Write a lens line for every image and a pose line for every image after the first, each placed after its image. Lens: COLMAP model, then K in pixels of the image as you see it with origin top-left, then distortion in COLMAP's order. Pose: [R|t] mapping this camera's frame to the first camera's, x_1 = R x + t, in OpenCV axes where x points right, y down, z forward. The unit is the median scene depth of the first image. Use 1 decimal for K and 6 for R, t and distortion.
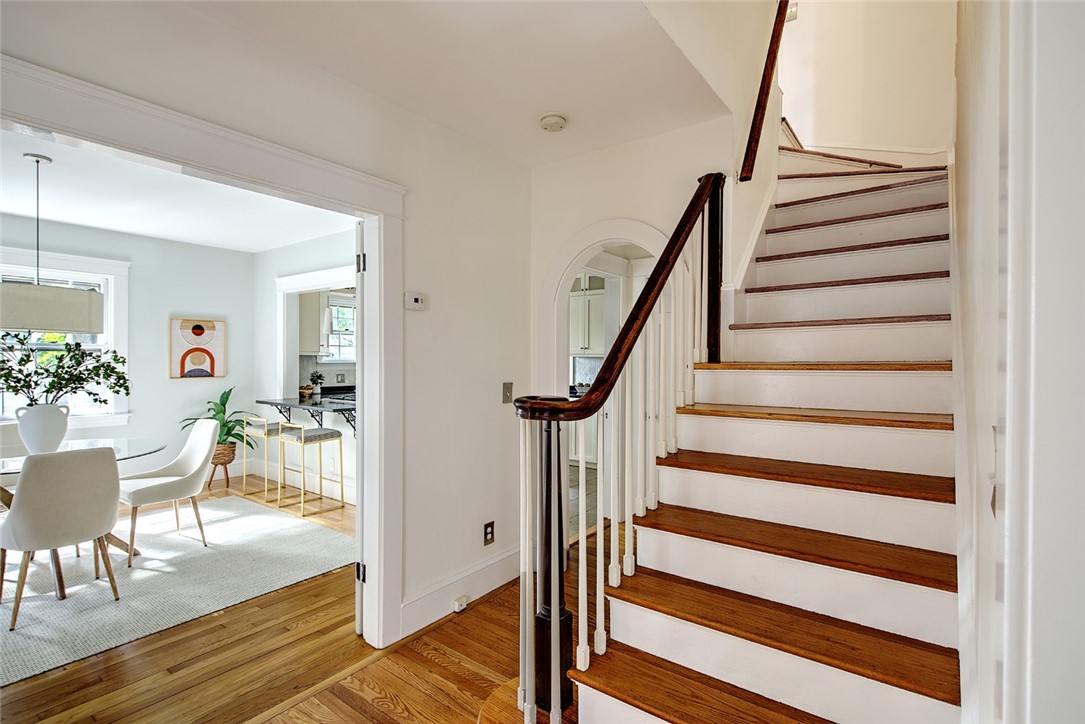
lens RADIAL K [[510.7, 0, 533.9], [0, 510.7, 365.5], [0, 0, 1]] dist [0.009025, -0.003273]
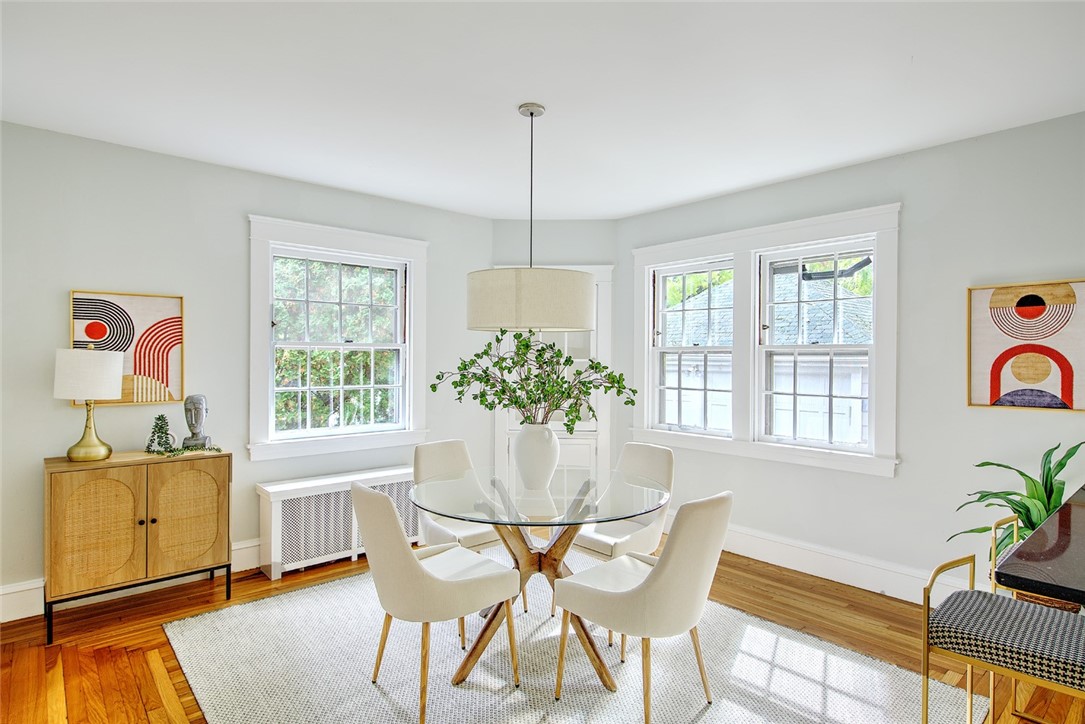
lens RADIAL K [[575.3, 0, 543.7], [0, 575.3, 361.7], [0, 0, 1]] dist [0.000382, -0.001465]
pose [[-0.182601, 0.000008, -0.983187, -0.064519], [-0.019136, 0.999811, 0.003562, -0.013163], [0.983001, 0.019465, -0.182566, 0.719622]]
